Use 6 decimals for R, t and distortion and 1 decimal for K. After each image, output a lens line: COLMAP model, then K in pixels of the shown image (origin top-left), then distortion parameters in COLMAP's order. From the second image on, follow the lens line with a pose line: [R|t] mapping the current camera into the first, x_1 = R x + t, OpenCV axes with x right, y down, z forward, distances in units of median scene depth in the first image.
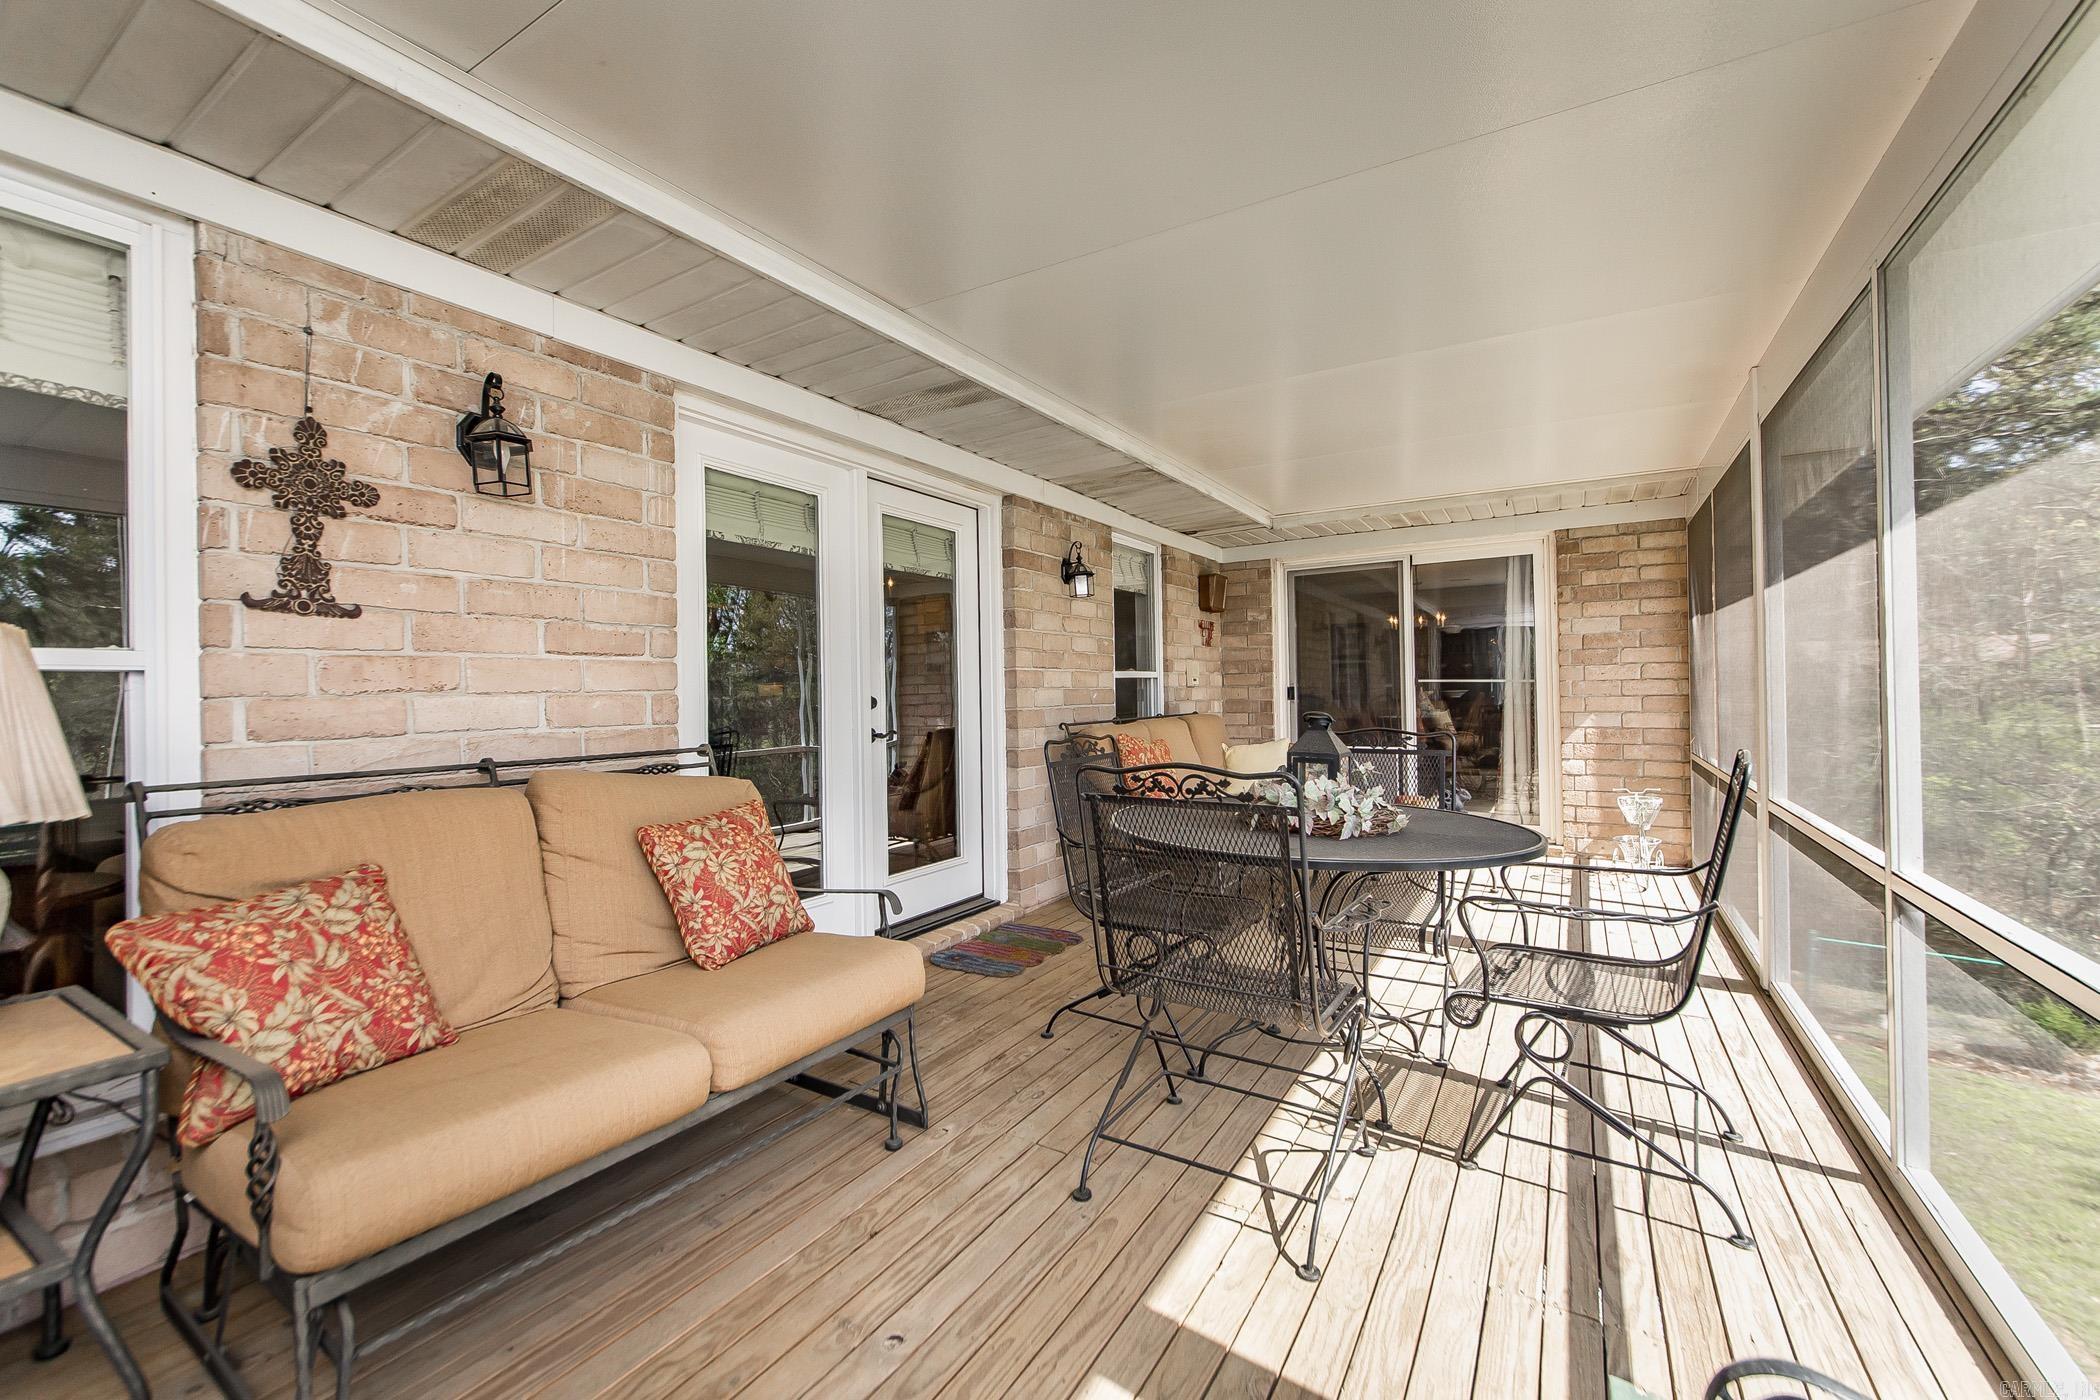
lens RADIAL K [[852.5, 0, 1046.1], [0, 852.5, 698.4], [0, 0, 1]] dist [-0.007460, -0.000024]
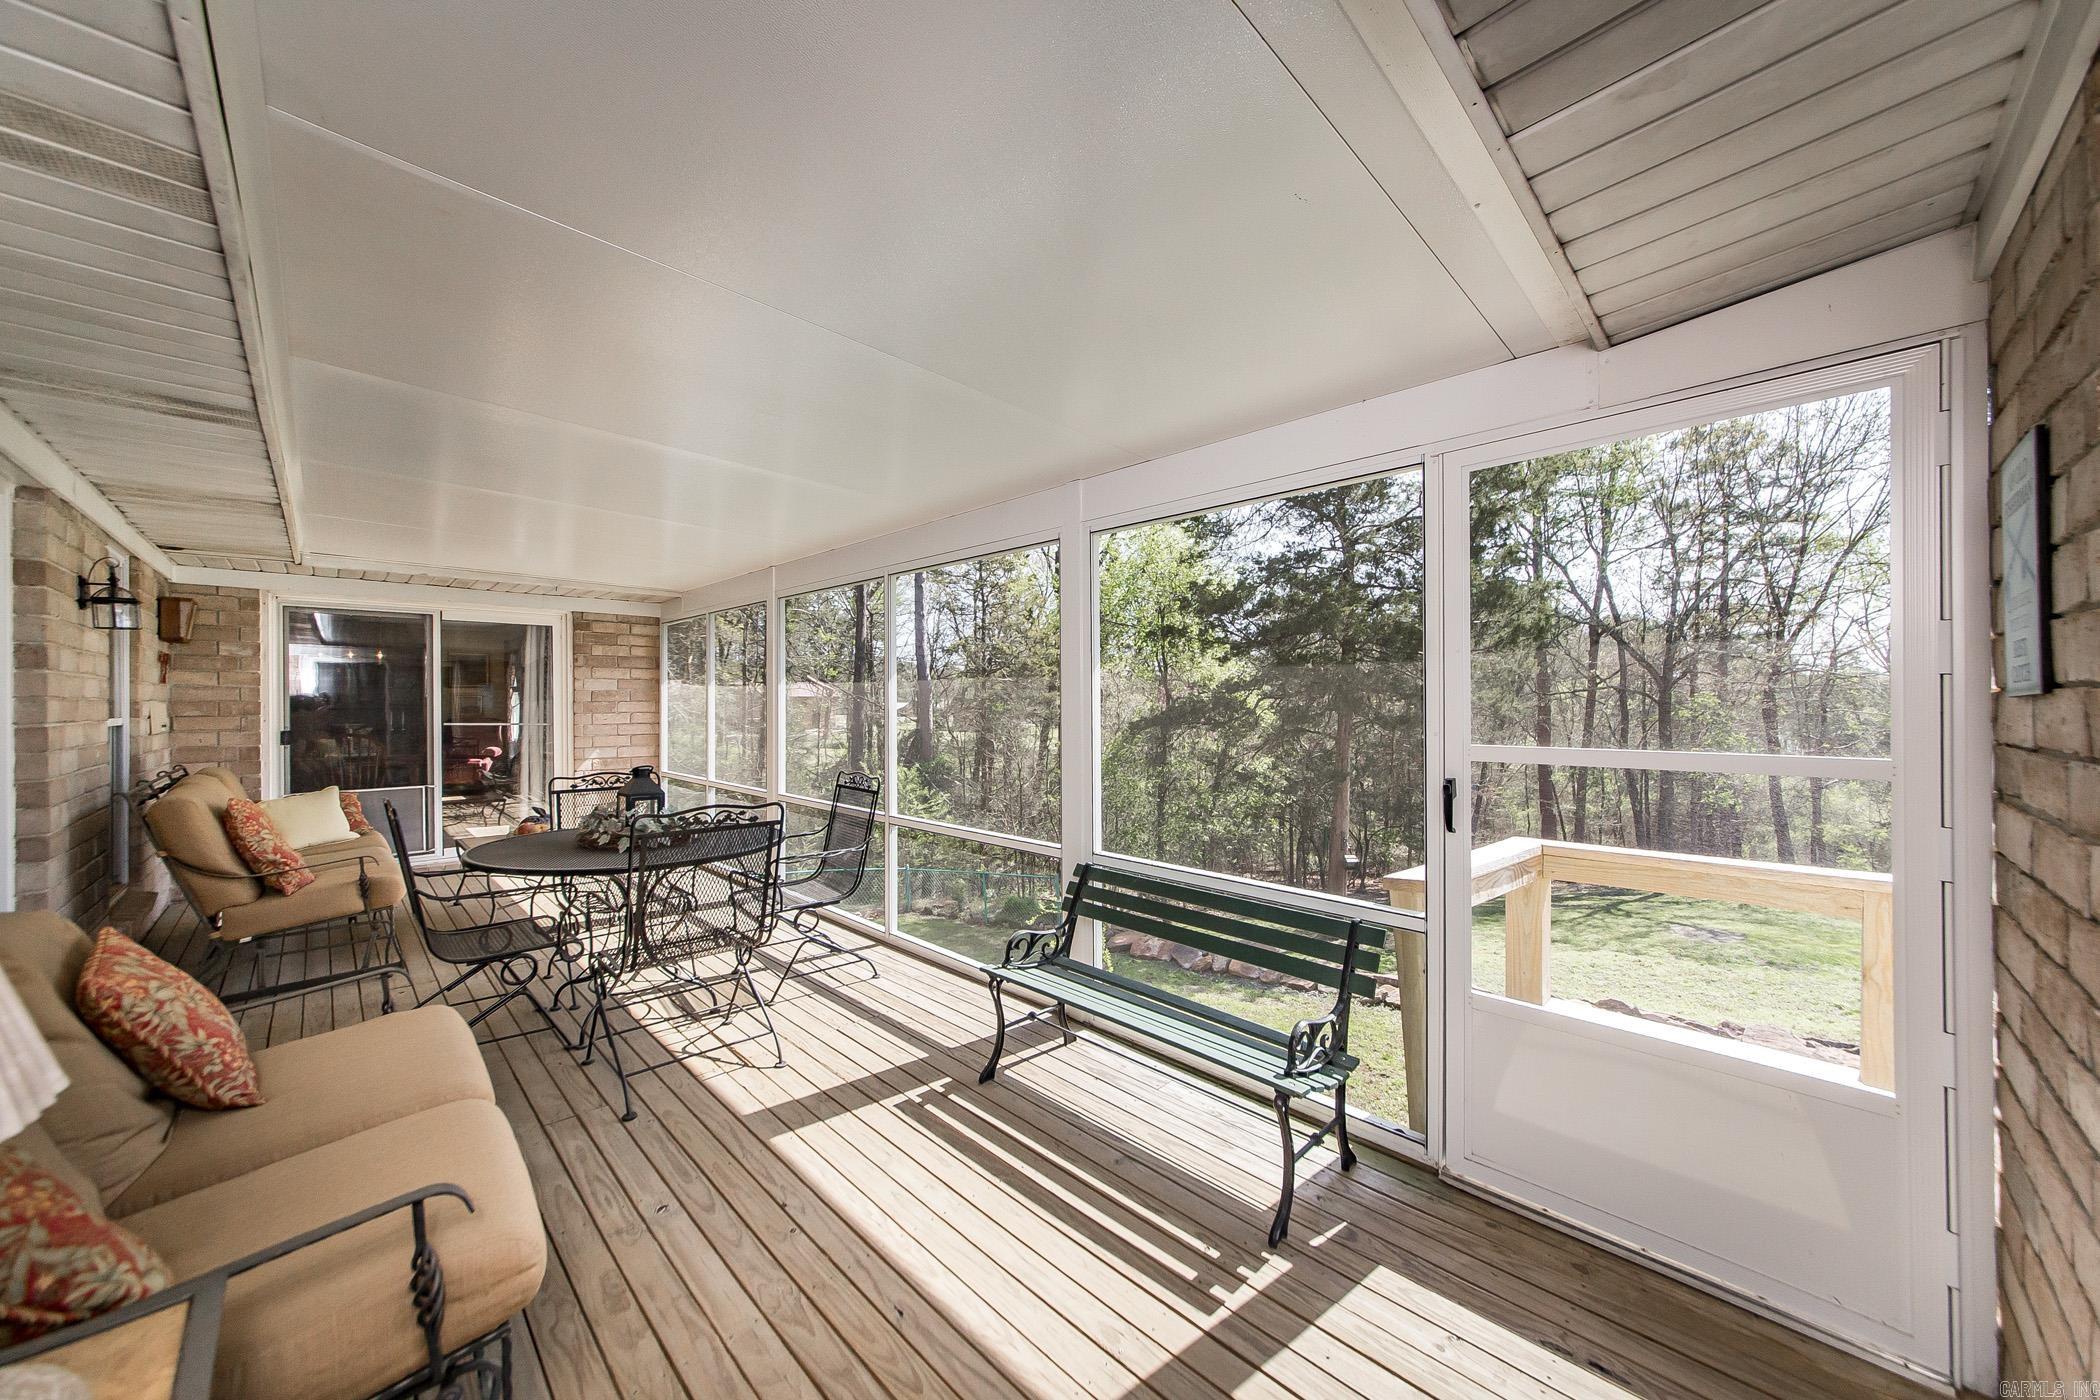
lens RADIAL K [[747.2, 0, 1044.5], [0, 747.2, 703.5], [0, 0, 1]] dist [0.001526, 0.000065]
pose [[0.237072, 0.015695, 0.971365, -0.374159], [0.003684, 0.999848, -0.017054, -0.032200], [-0.971485, 0.007621, 0.236978, 0.006651]]
